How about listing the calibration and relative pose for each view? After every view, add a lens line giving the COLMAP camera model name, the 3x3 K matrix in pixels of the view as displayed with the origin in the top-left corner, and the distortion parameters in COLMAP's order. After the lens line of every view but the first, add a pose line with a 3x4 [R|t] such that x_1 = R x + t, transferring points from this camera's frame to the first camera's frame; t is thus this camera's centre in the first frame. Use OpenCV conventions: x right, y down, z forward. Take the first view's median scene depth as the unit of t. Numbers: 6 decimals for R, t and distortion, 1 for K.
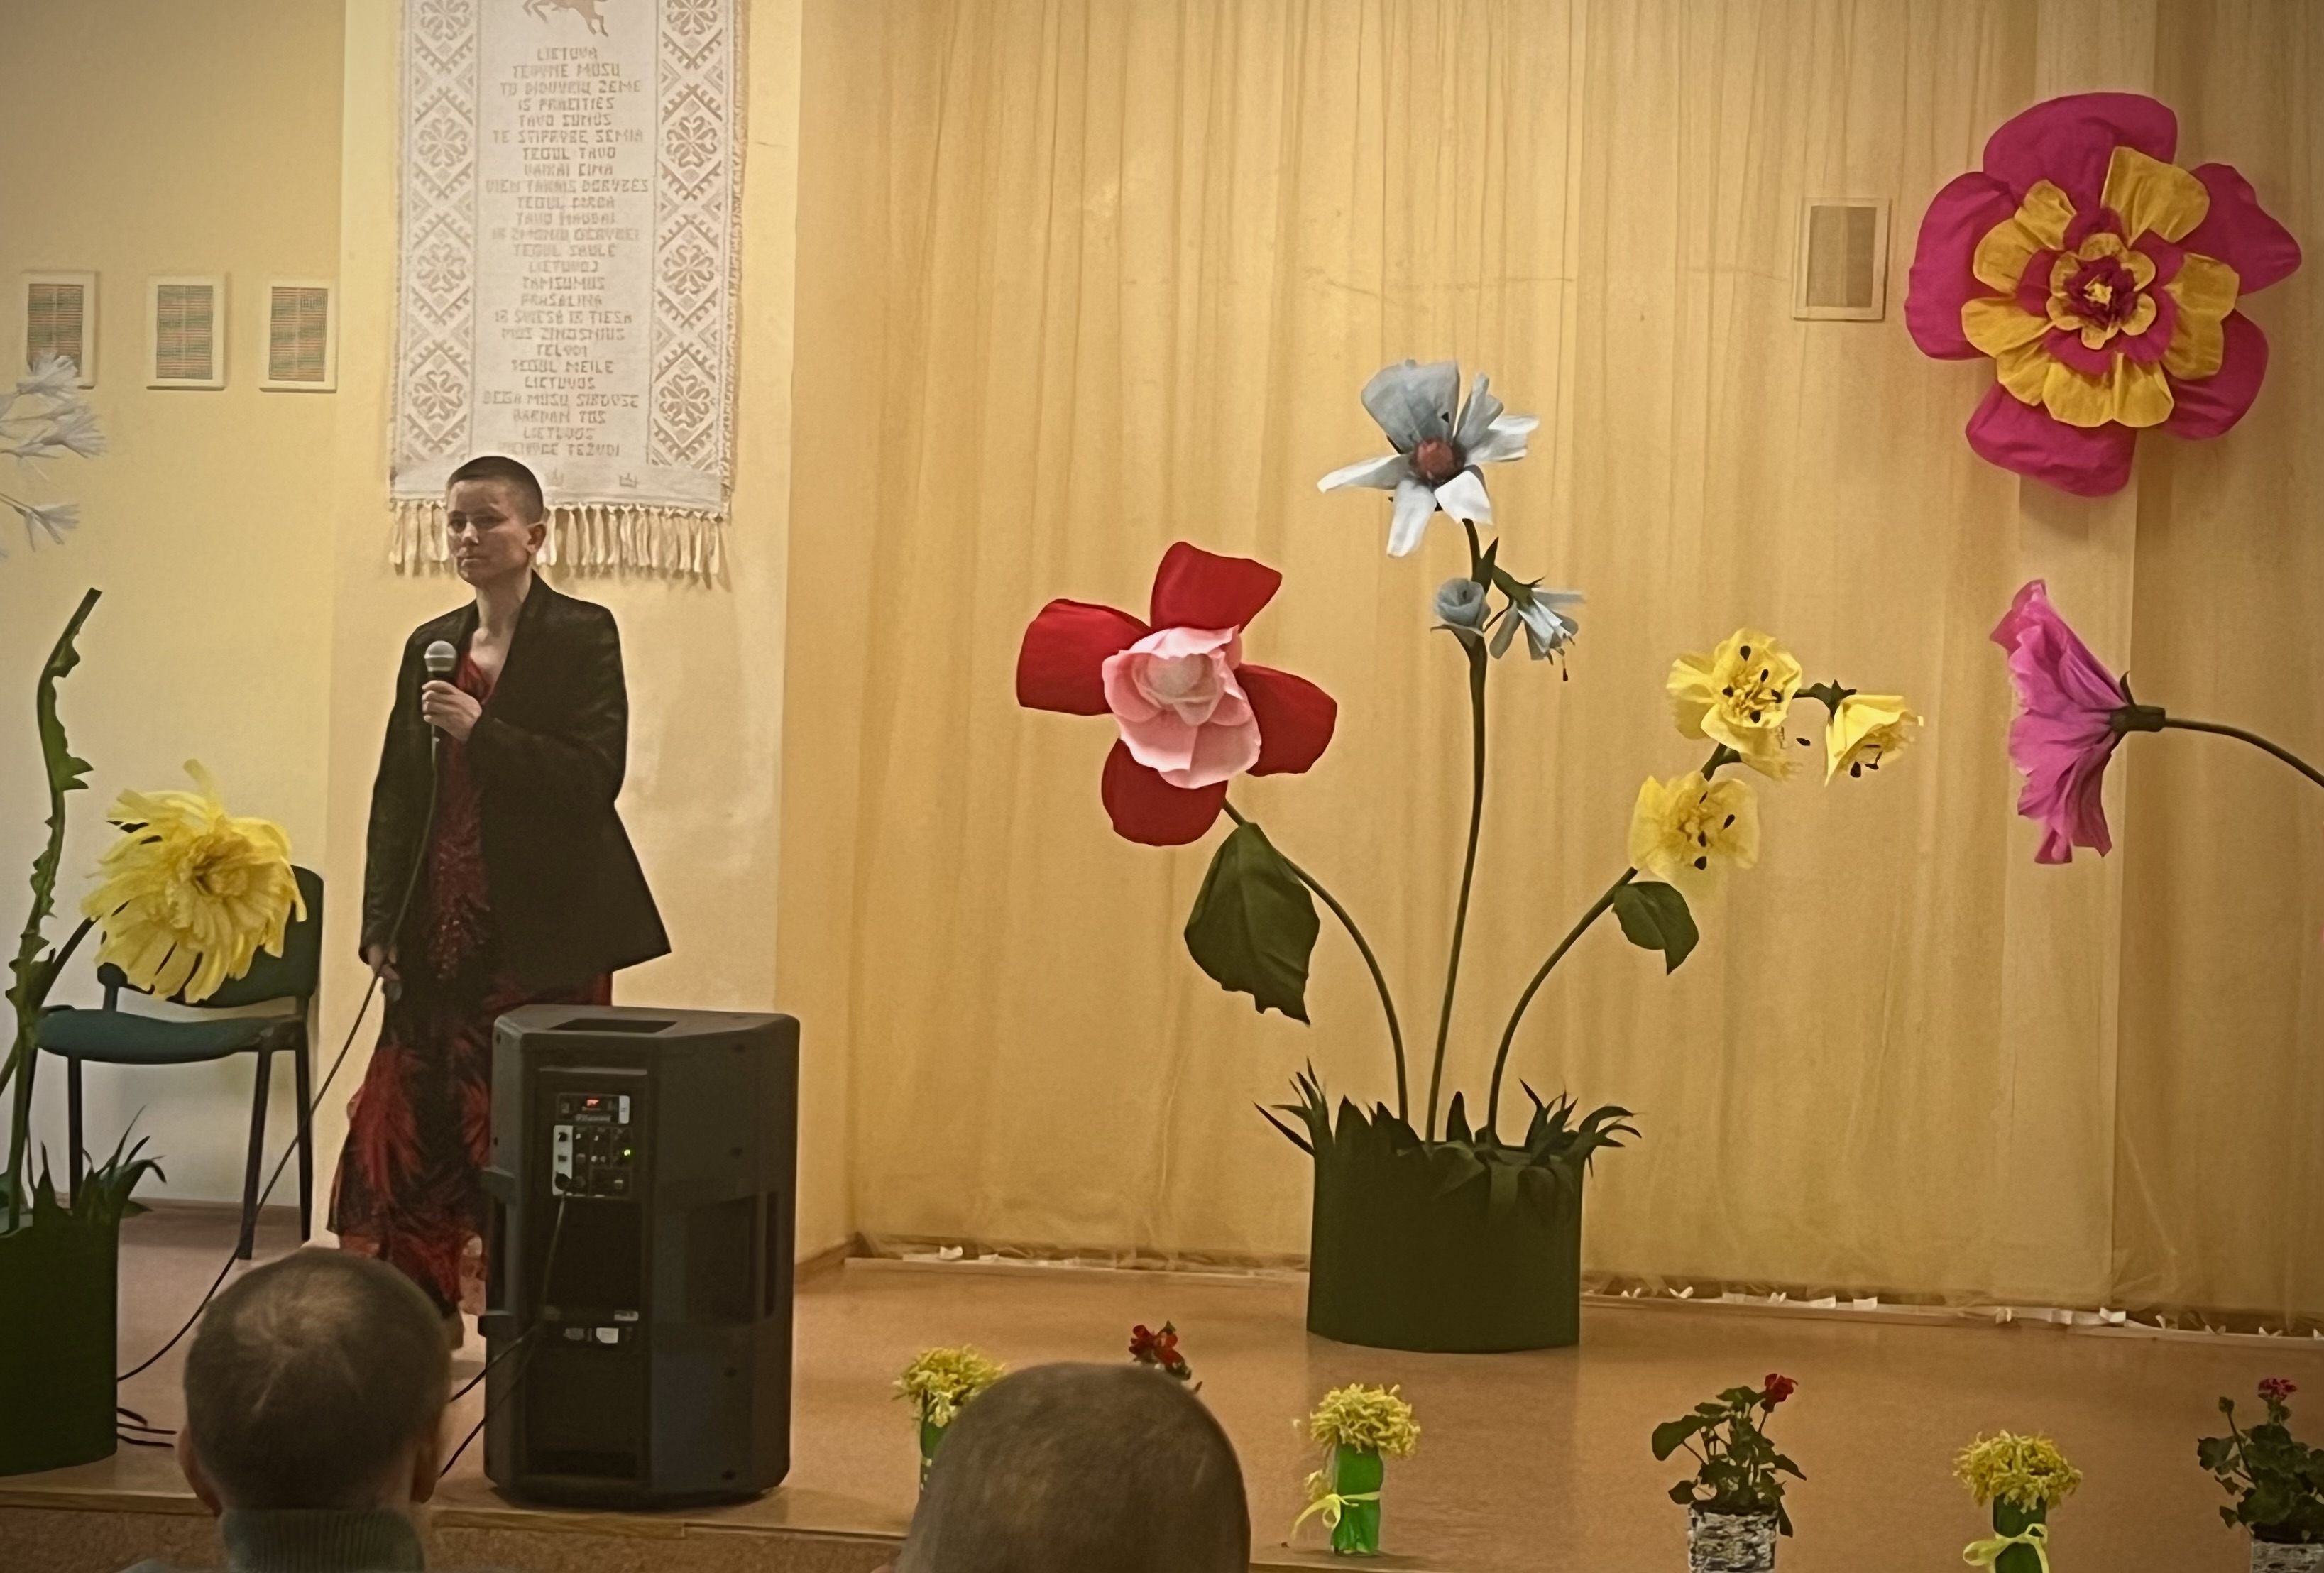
lens RADIAL K [[4718.8, 0, 1152.3], [0, 4718.8, 739.9], [0, 0, 1]] dist [0.257646, -1.043262]
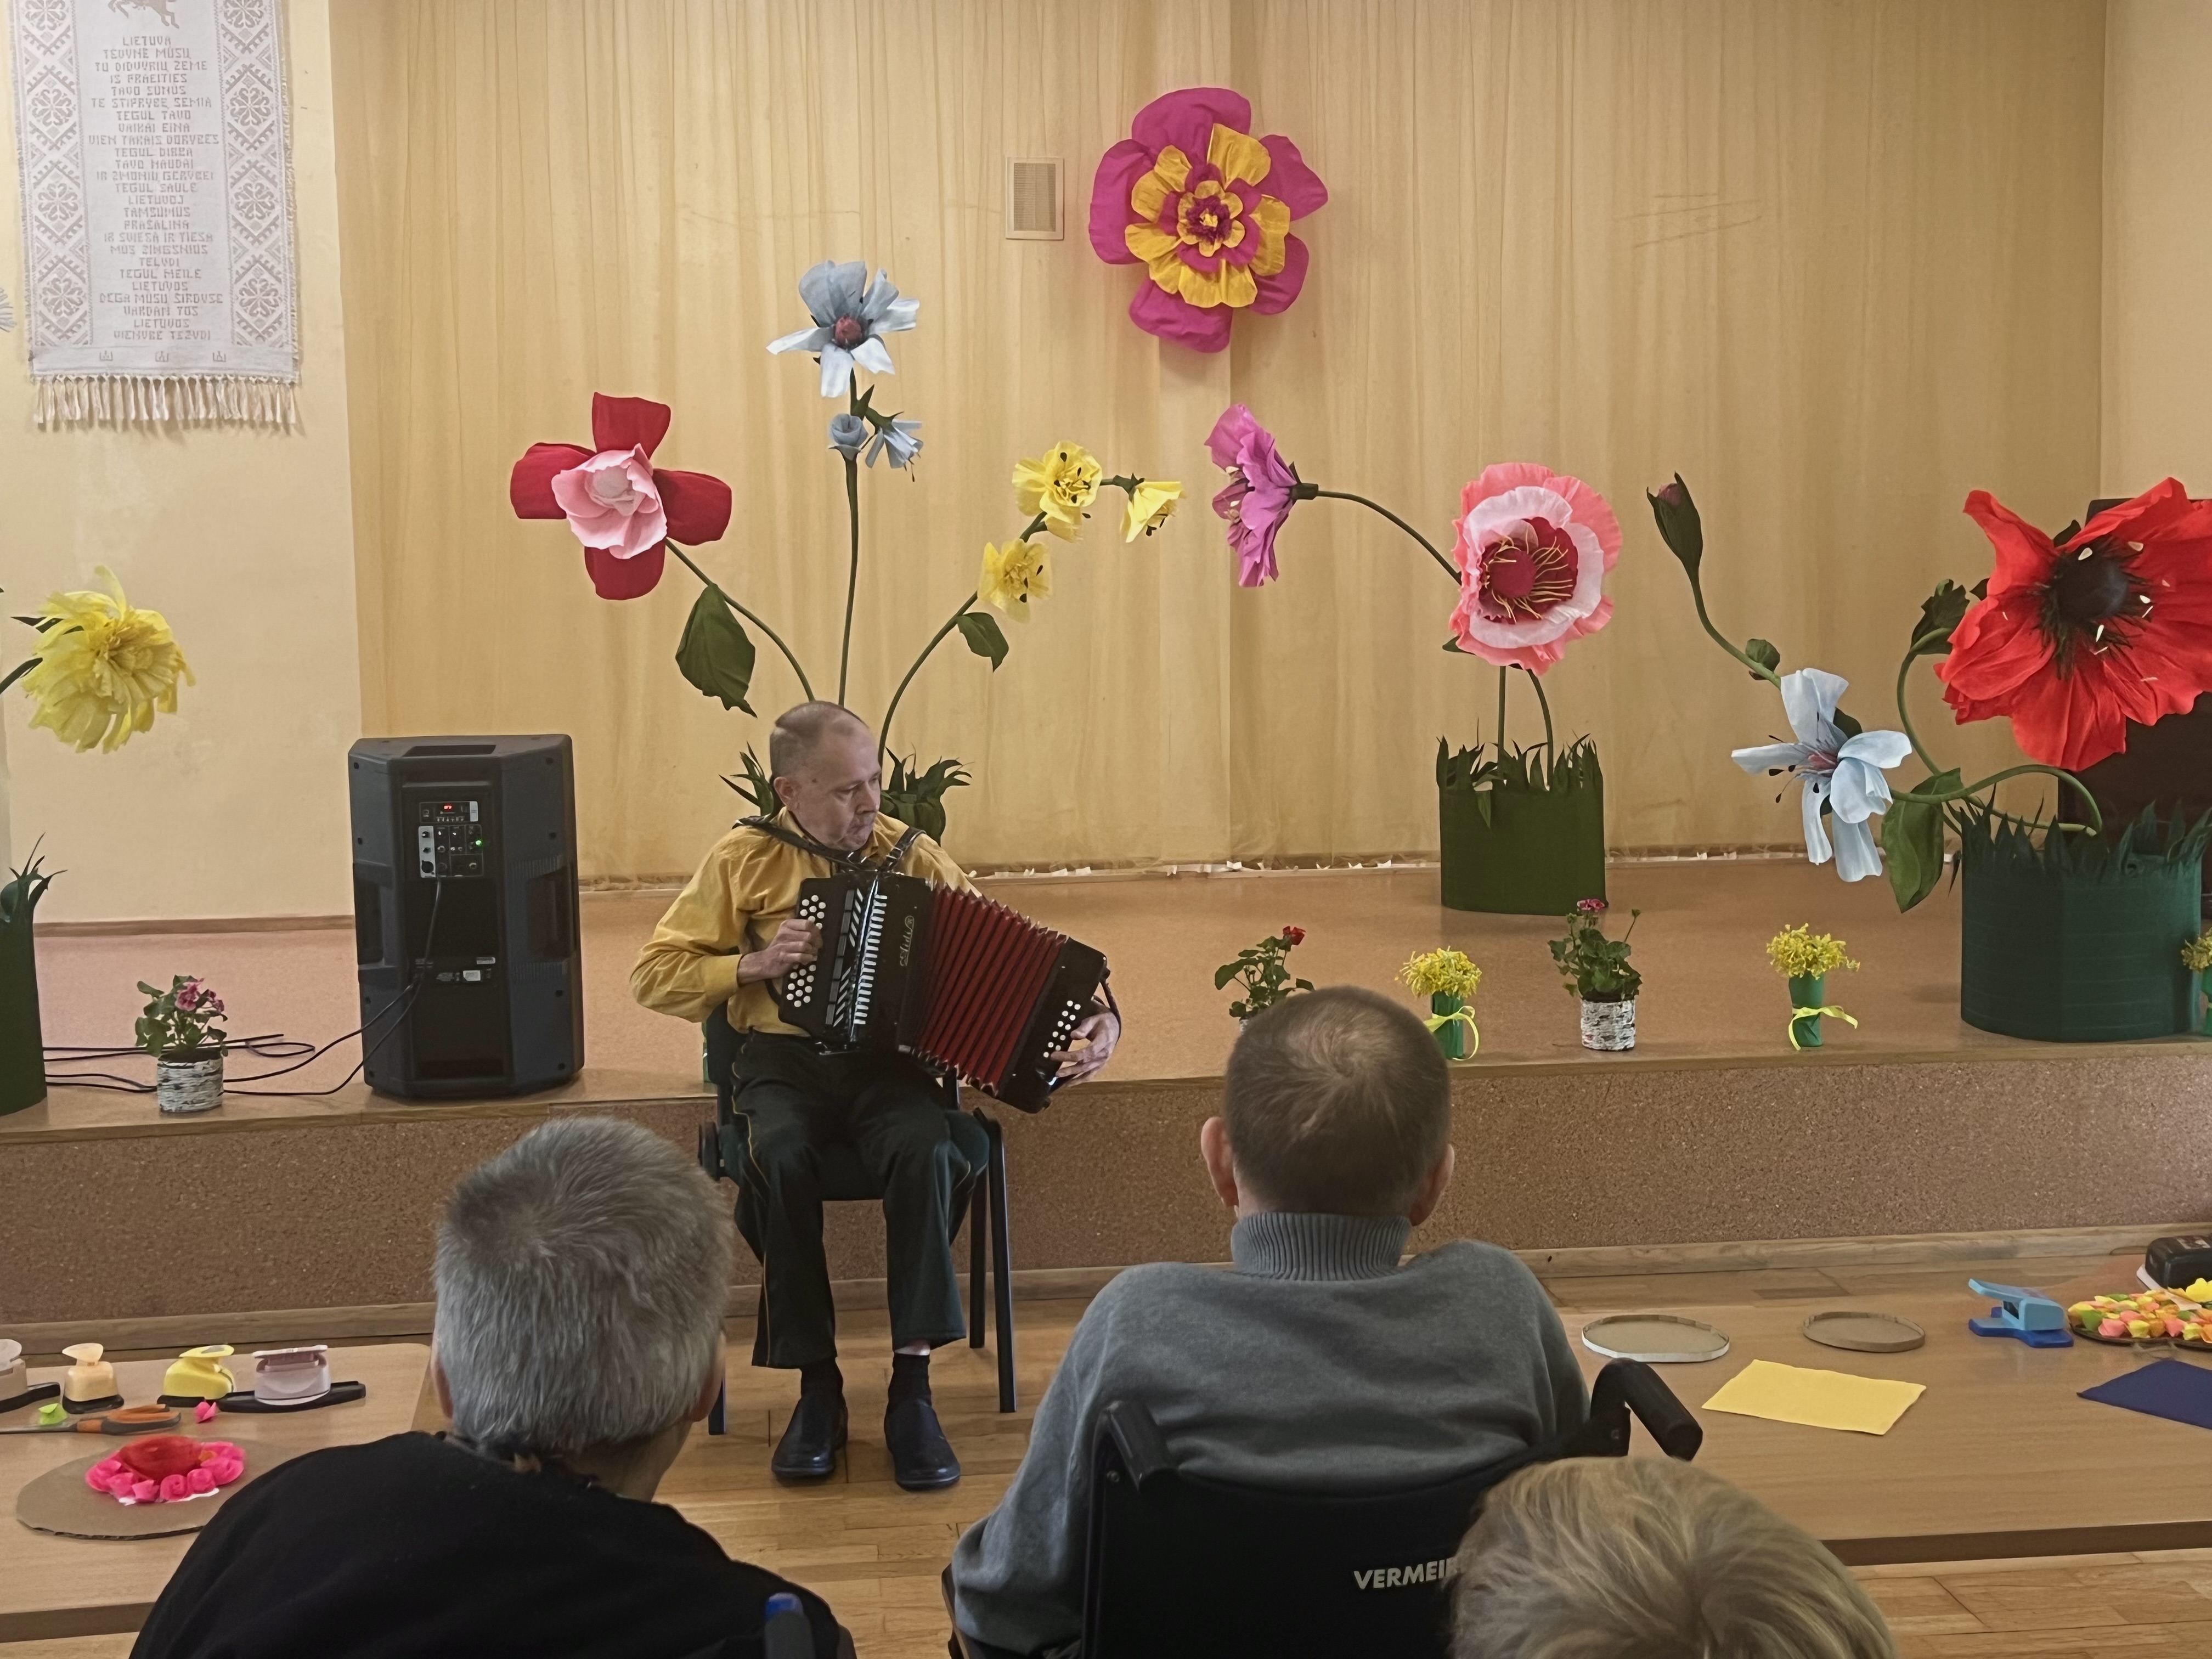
lens RADIAL K [[2721.7, 0, 1106.0], [0, 2721.7, 829.5], [0, 0, 1]] dist [0.181756, -0.449772]
pose [[0.942878, -0.077049, 0.324105, -0.140094], [0.041749, 0.992546, 0.114500, 0.000481], [-0.330511, -0.094428, 0.939066, 0.143824]]
